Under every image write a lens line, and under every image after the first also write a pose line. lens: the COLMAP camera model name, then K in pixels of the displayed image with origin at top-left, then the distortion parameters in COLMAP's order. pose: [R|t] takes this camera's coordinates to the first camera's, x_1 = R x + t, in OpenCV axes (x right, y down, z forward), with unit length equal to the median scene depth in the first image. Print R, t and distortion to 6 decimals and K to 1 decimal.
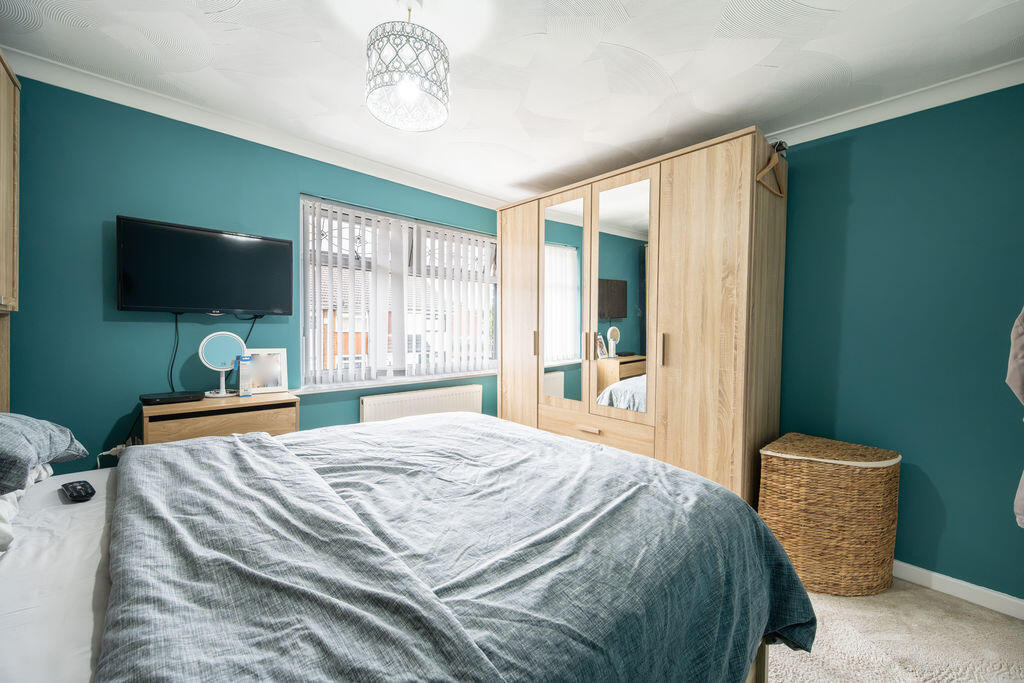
lens RADIAL K [[394.2, 0, 519.9], [0, 394.2, 335.2], [0, 0, 1]] dist [-0.000309, -0.000028]
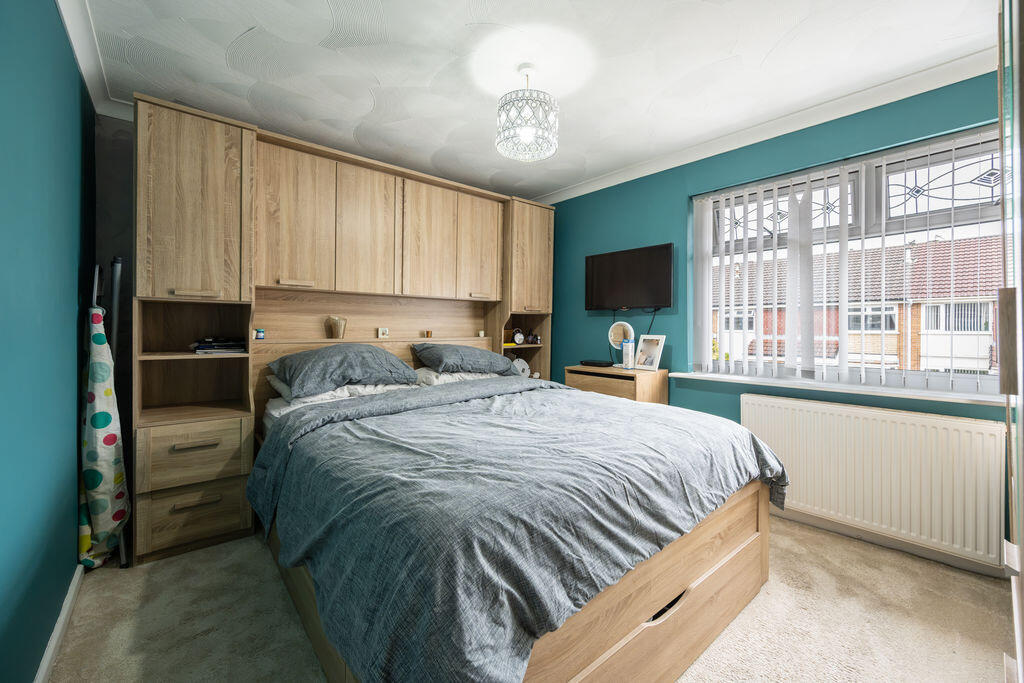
lens RADIAL K [[417.3, 0, 507.9], [0, 417.3, 325.3], [0, 0, 1]] dist [0.000121, -0.000019]
pose [[-0.065540, -0.001890, -0.997848, 0.682917], [-0.004980, 0.999986, -0.001567, 0.005879], [0.997838, 0.004866, -0.065549, 0.595505]]
